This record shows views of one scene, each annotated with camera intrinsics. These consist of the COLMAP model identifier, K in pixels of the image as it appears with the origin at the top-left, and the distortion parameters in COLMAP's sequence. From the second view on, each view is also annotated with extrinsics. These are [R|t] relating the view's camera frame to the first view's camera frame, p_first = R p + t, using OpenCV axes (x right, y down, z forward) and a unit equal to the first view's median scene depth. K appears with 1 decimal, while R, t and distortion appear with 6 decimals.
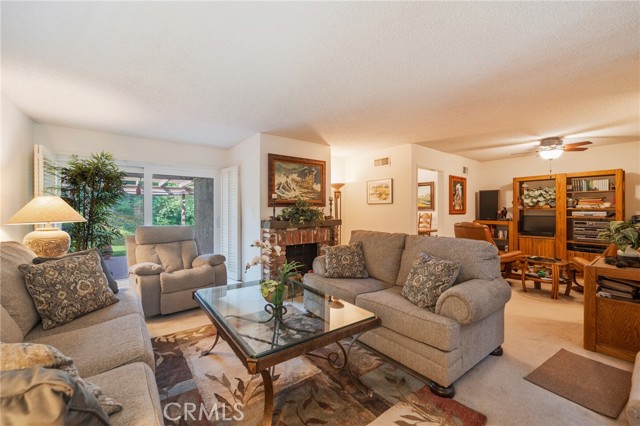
lens RADIAL K [[259.6, 0, 322.8], [0, 259.6, 209.1], [0, 0, 1]] dist [0.000518, -0.000058]
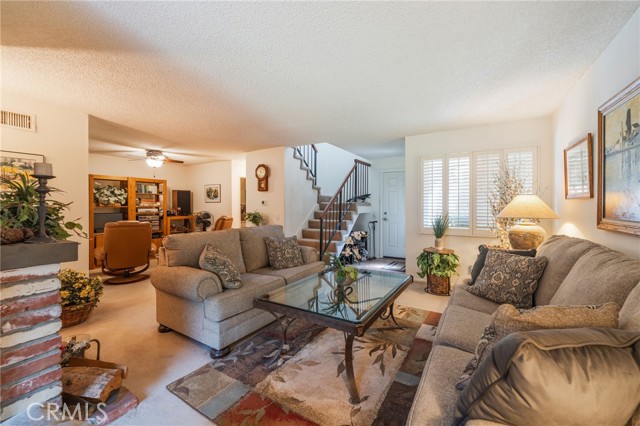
lens RADIAL K [[259.6, 0, 316.3], [0, 259.6, 203.6], [0, 0, 1]] dist [0.000518, -0.000058]
pose [[-0.343131, 0.006710, 0.939264, -0.462199], [0.002130, 0.999977, -0.006365, -0.005258], [-0.939285, -0.000184, -0.343137, 0.561436]]
